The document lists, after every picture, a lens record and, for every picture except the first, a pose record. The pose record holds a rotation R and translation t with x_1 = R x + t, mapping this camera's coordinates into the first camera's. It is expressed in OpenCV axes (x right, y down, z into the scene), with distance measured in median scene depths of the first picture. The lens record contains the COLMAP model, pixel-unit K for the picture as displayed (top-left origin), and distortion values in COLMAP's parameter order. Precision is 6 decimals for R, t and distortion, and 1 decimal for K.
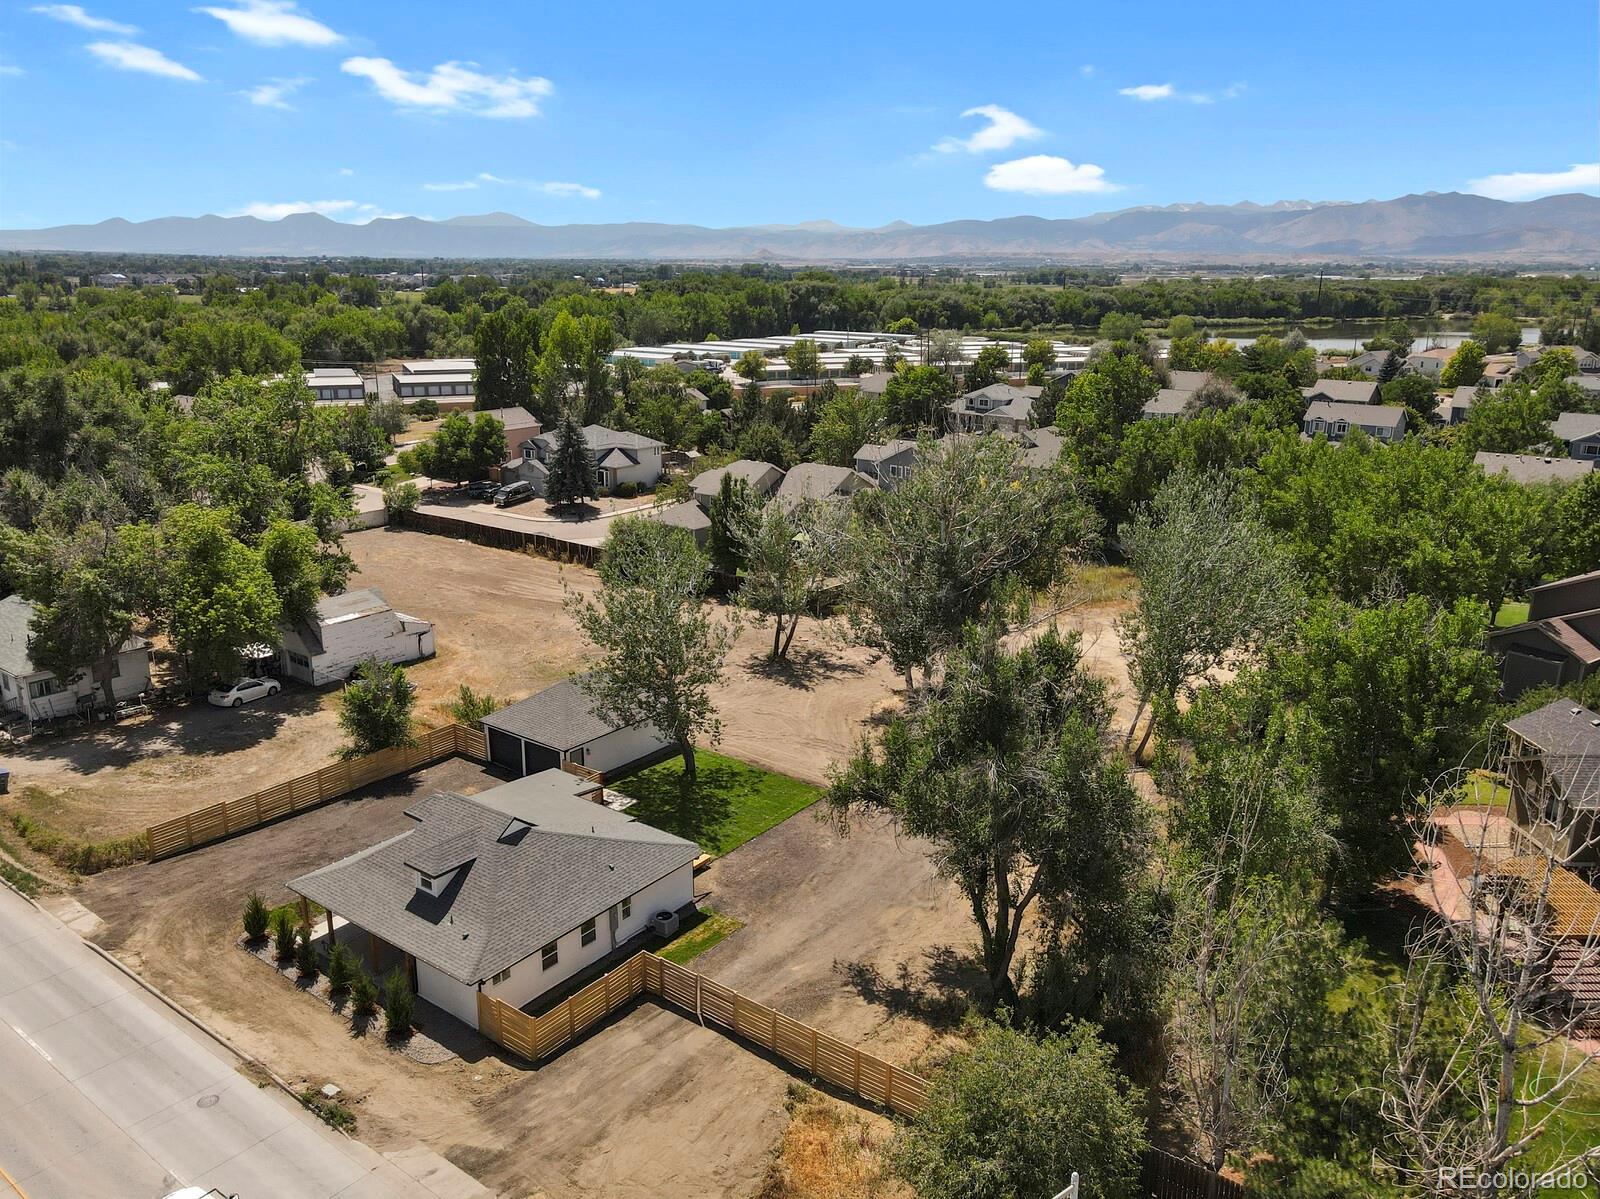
lens RADIAL K [[1142.4, 0, 800.0], [0, 1142.4, 599.5], [0, 0, 1]] dist [0.030402, 0.001760]
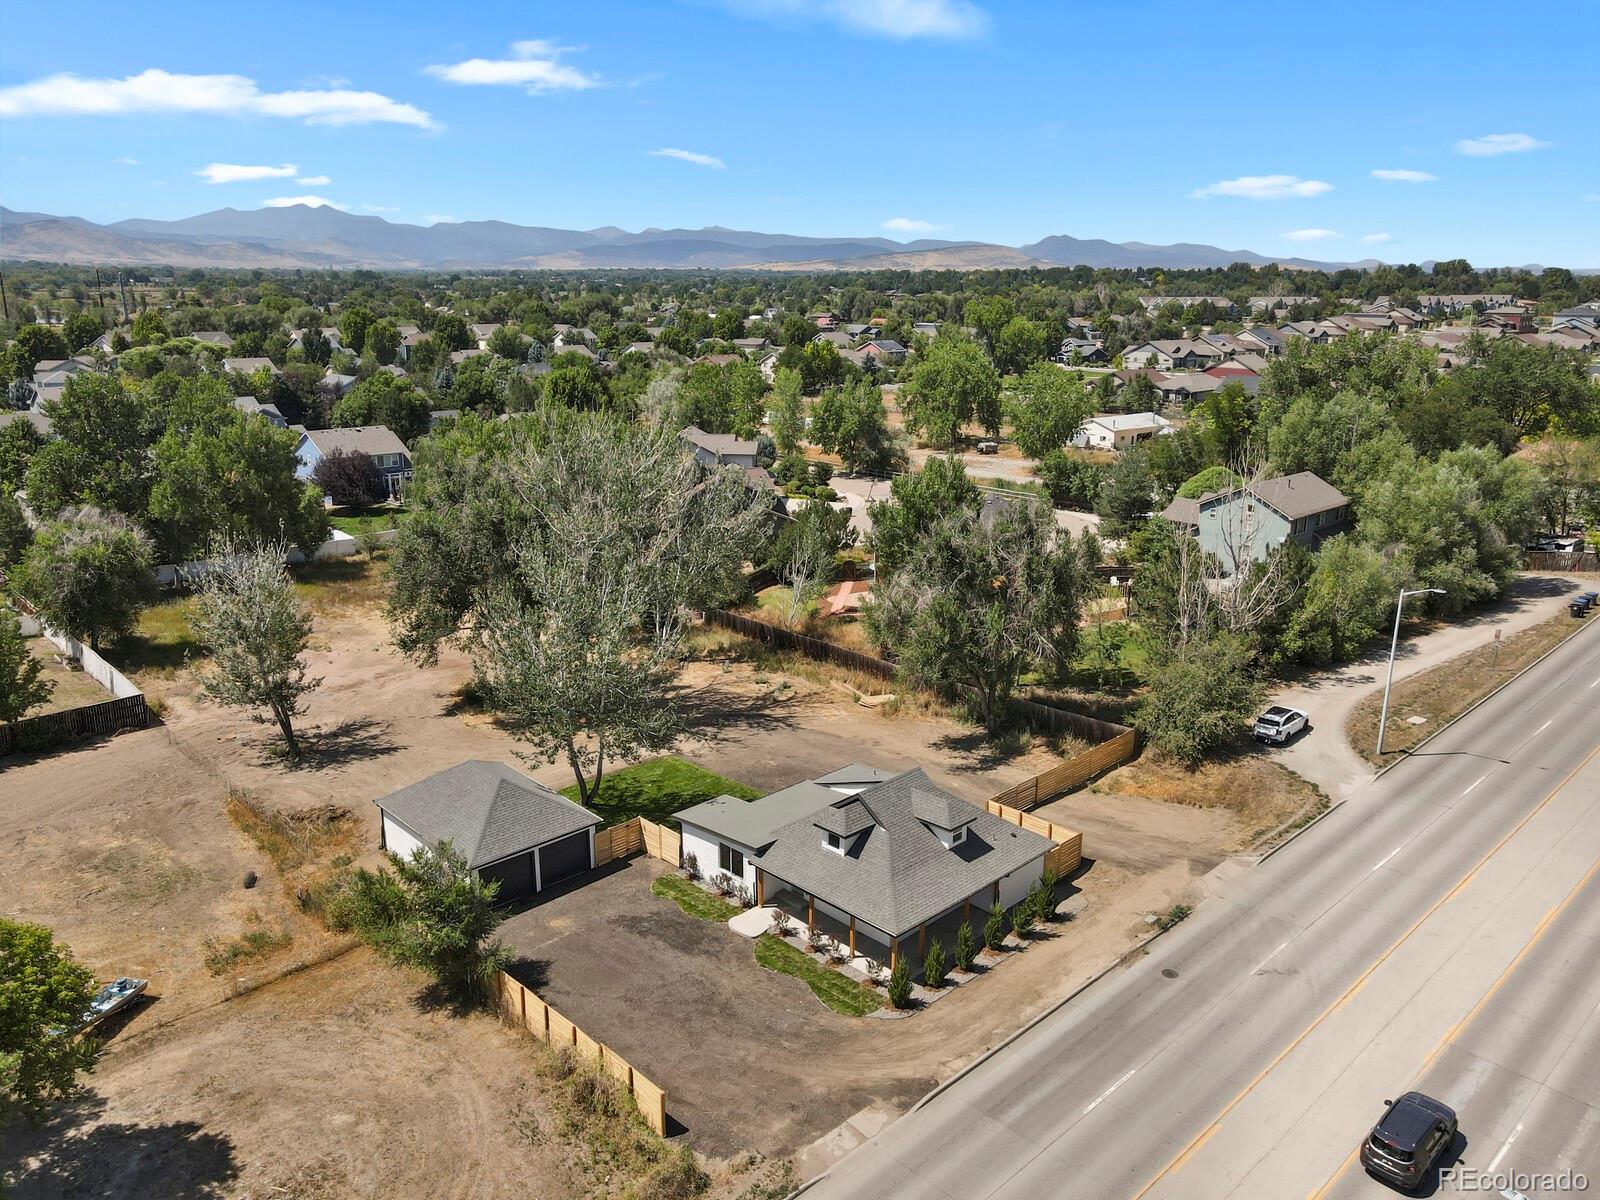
lens RADIAL K [[1142.4, 0, 800.0], [0, 1142.4, 600.0], [0, 0, 1]] dist [0.030402, 0.001760]
pose [[0.172966, -0.264519, 0.948743, -1.311124], [0.260680, 0.941205, 0.214892, -0.244928], [-0.949804, 0.210150, 0.231751, 0.809328]]
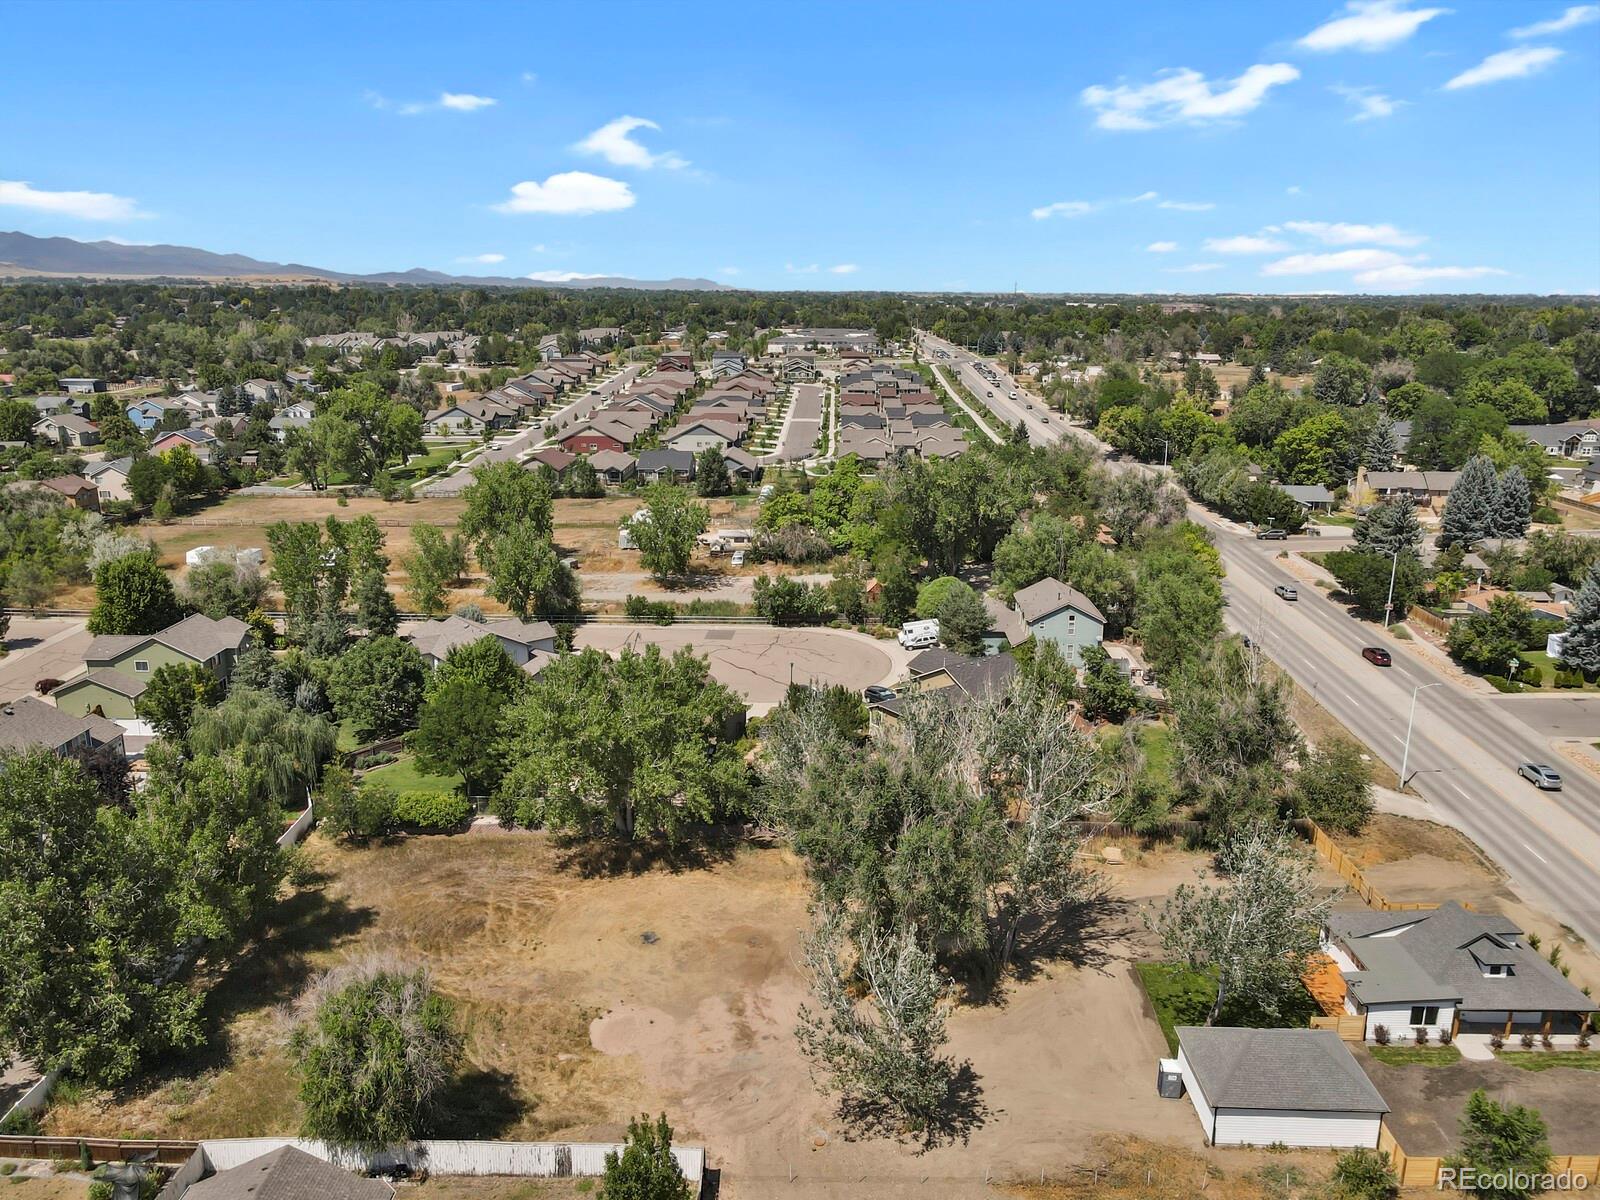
lens RADIAL K [[1142.4, 0, 800.0], [0, 1142.4, 600.0], [0, 0, 1]] dist [0.030402, 0.001760]
pose [[-0.576579, -0.216842, 0.787742, -0.947203], [0.214210, 0.890294, 0.401860, -1.114105], [-0.788461, 0.400446, -0.466874, 2.394943]]
